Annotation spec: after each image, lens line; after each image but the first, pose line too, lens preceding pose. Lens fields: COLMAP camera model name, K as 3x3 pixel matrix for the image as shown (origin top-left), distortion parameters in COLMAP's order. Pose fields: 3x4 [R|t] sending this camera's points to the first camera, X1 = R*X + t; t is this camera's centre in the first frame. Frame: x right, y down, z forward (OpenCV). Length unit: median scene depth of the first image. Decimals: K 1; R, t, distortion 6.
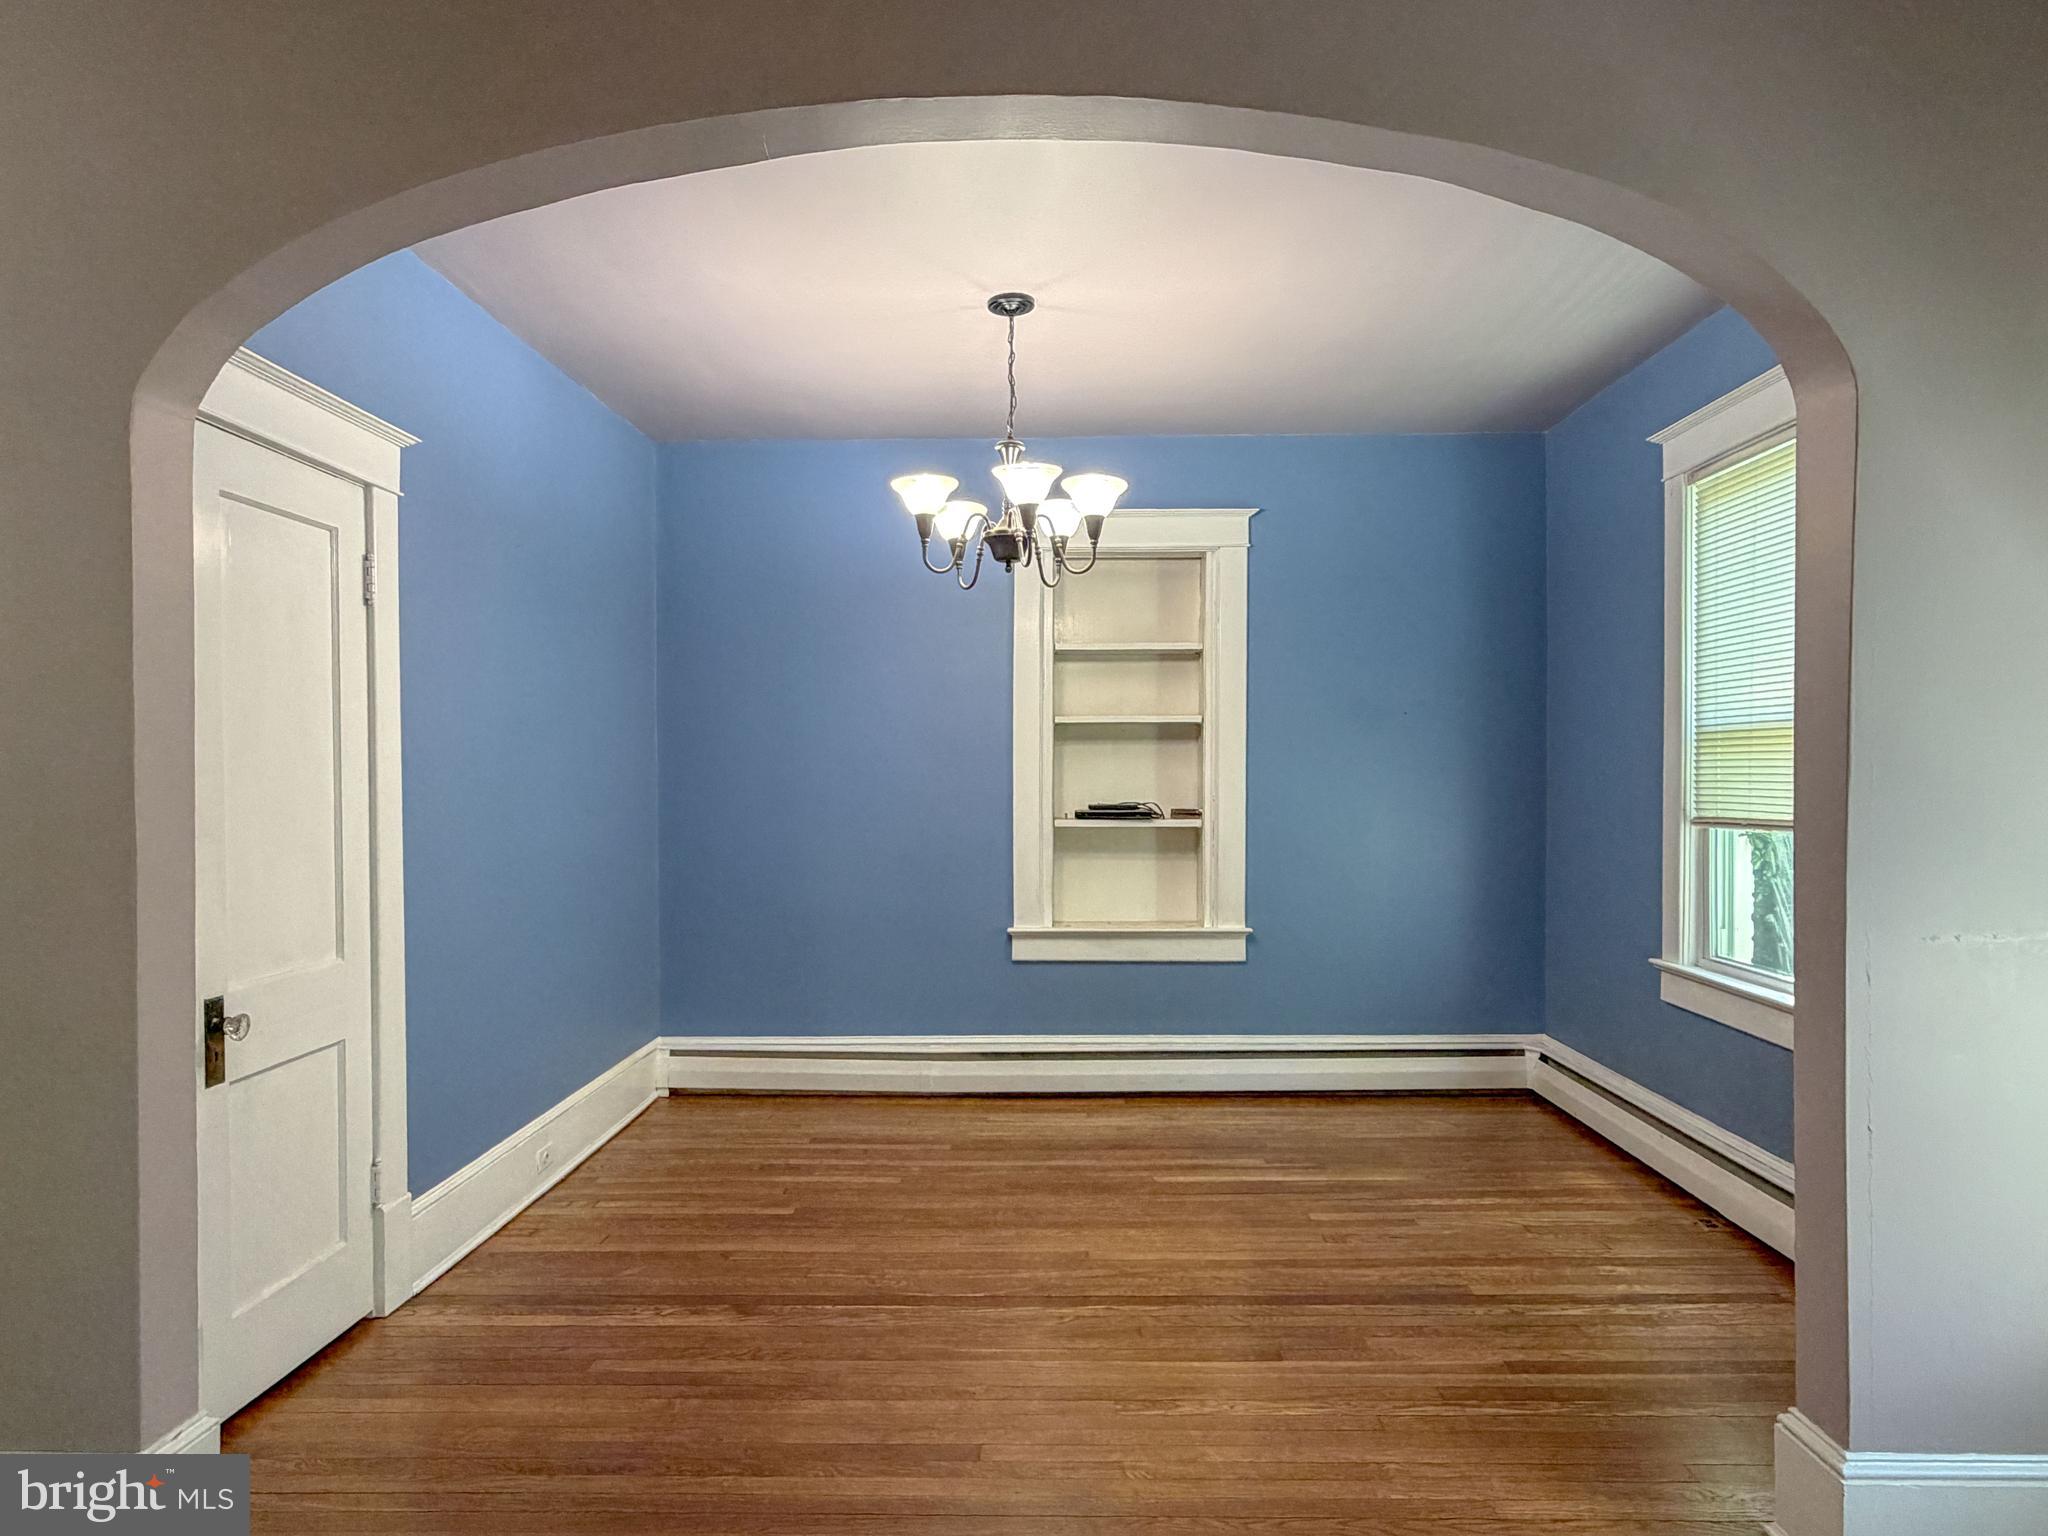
lens RADIAL K [[1221.2, 0, 1012.4], [0, 1221.2, 794.3], [0, 0, 1]] dist [0.005456, -0.001521]
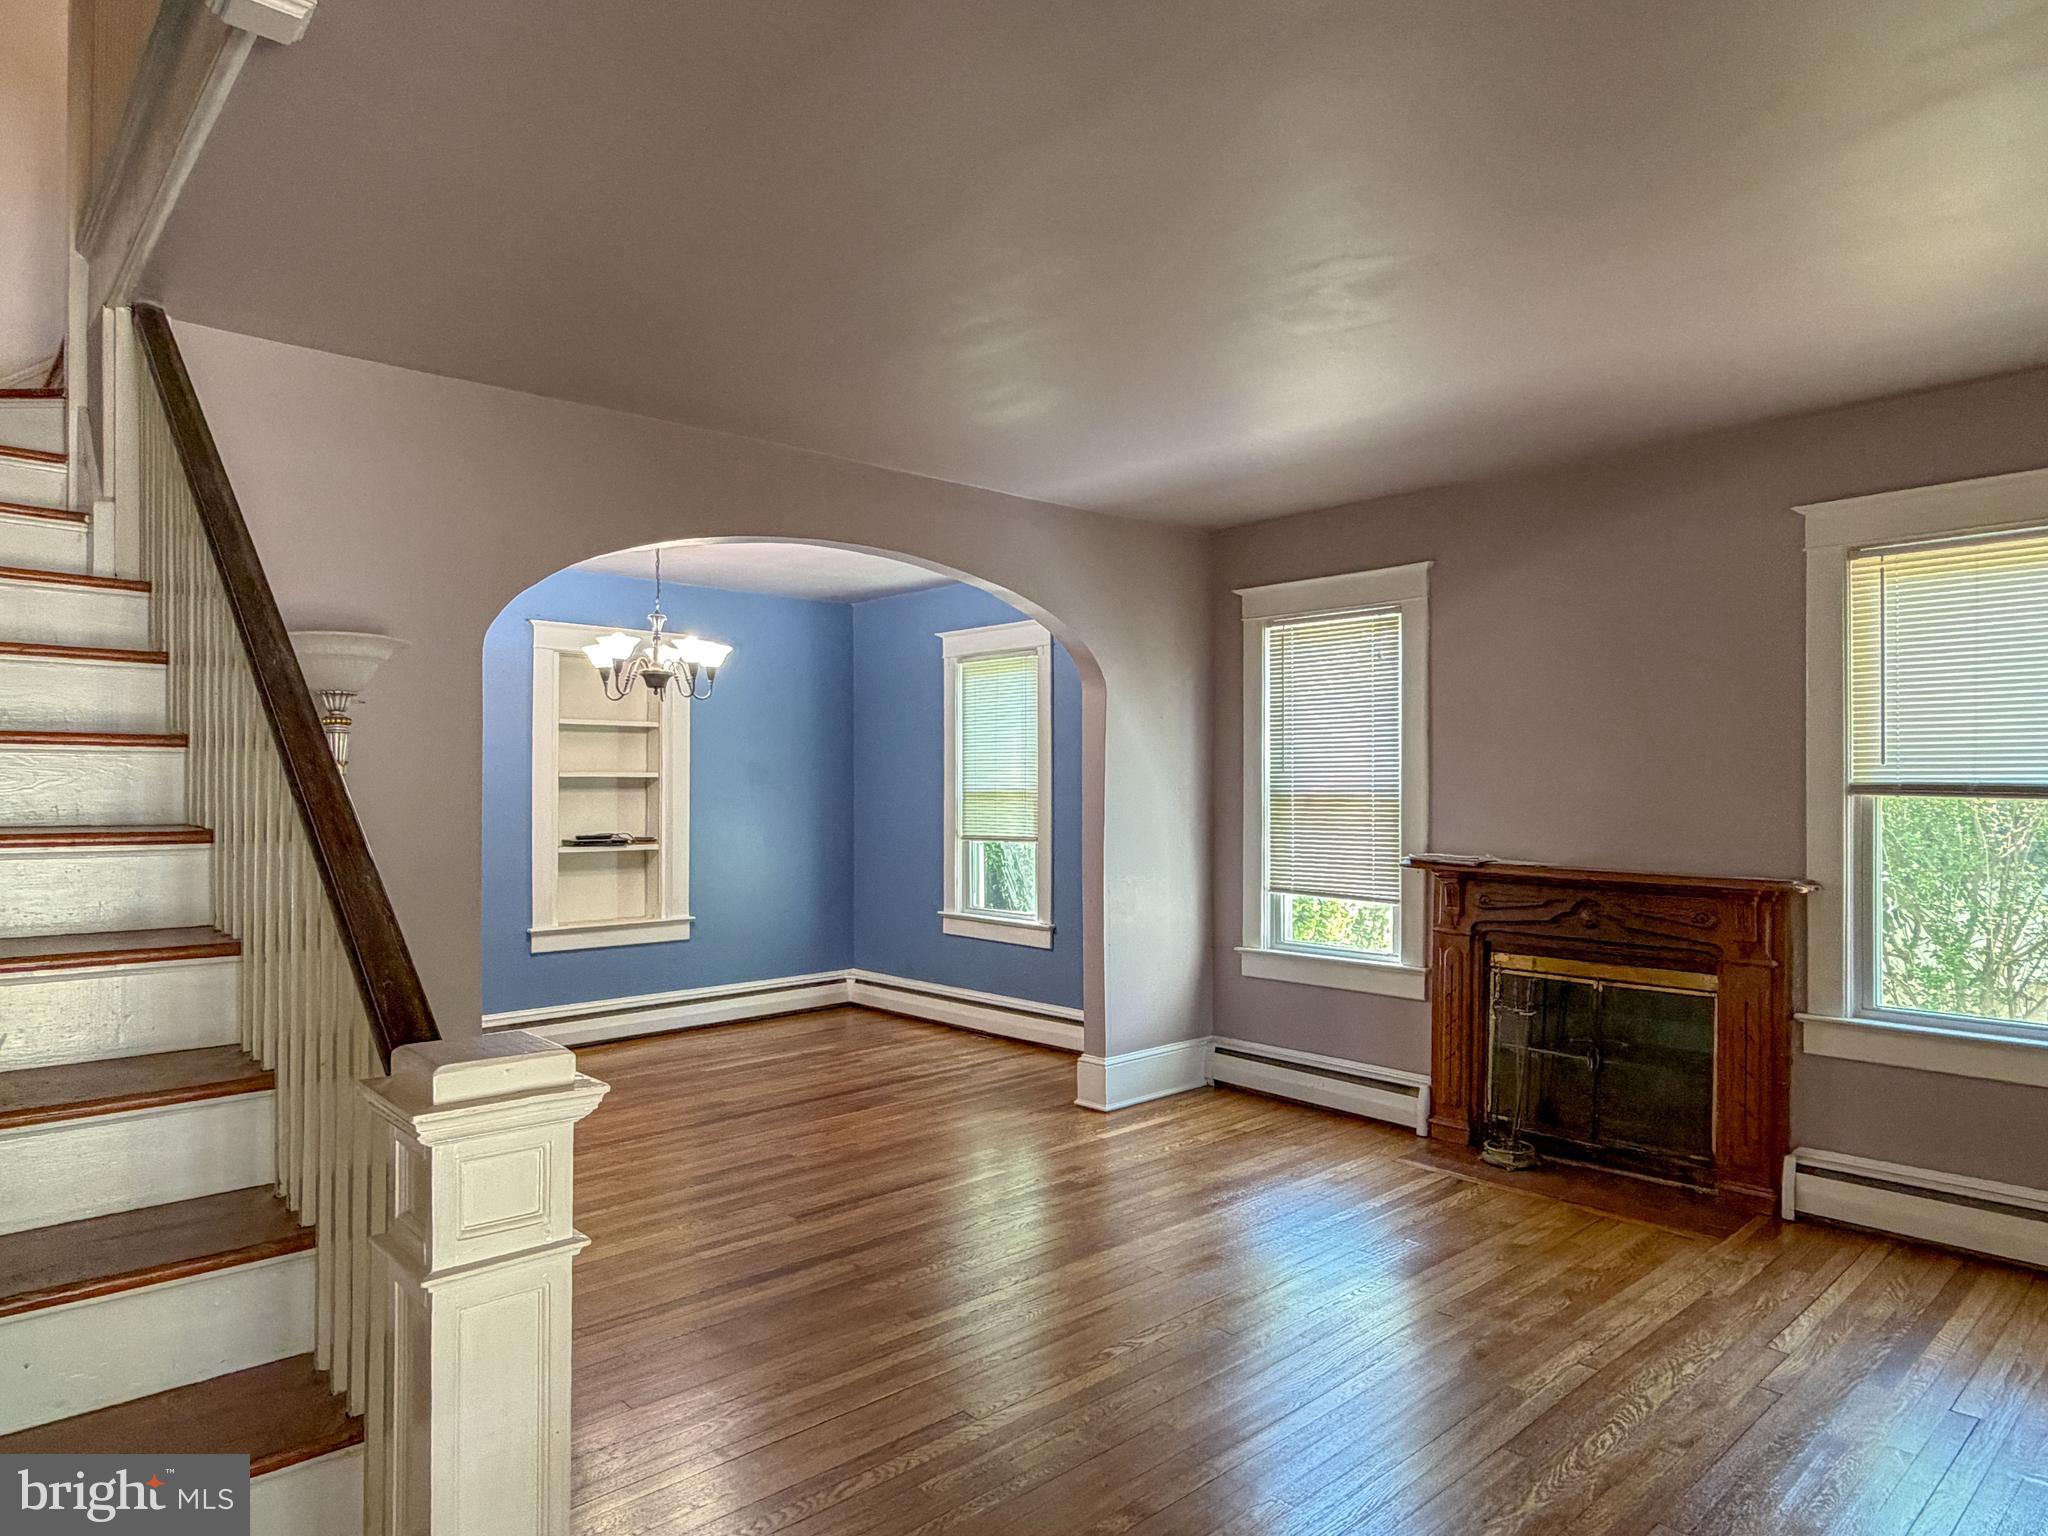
lens RADIAL K [[1221.2, 0, 1022.7], [0, 1221.2, 763.7], [0, 0, 1]] dist [0.005456, -0.001521]
pose [[0.722751, 0.015875, 0.690926, -0.555346], [0.011274, 0.999332, -0.034755, -0.020388], [-0.691017, 0.032909, 0.722089, -0.365017]]
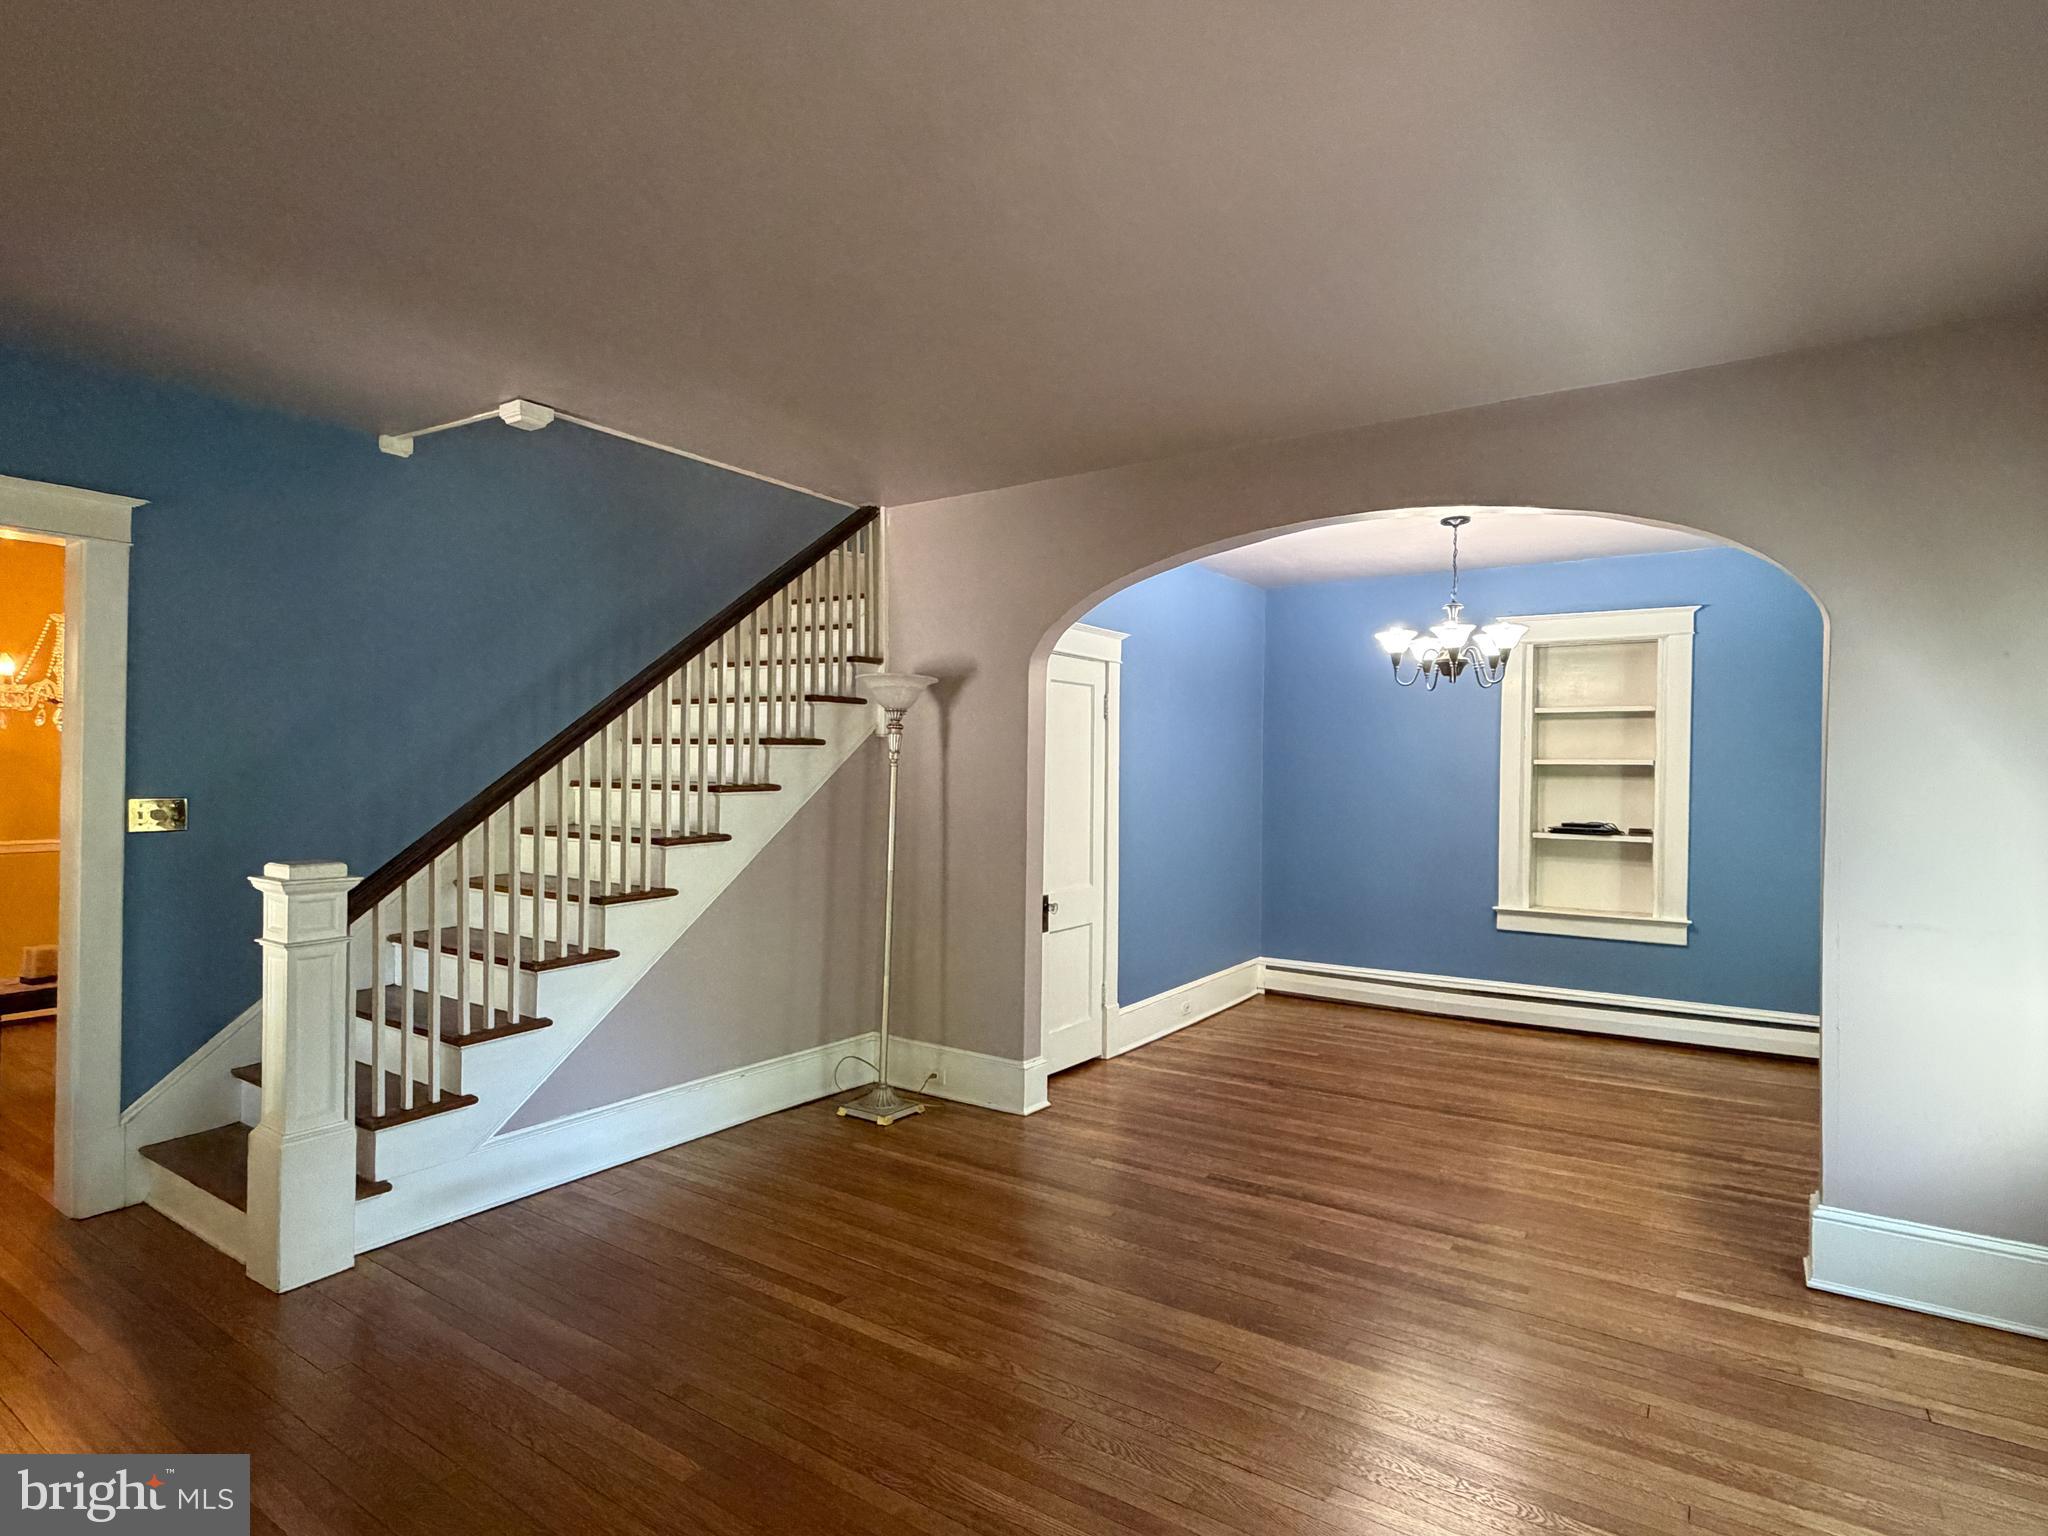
lens RADIAL K [[1063.9, 0, 1021.5], [0, 1063.9, 768.9], [0, 0, 1]] dist [-0.000365, 0.000073]
pose [[0.846788, 0.010337, -0.531830, 0.195005], [-0.021485, 0.999660, -0.014778, -0.023061], [0.531496, 0.023940, 0.846722, -0.375717]]
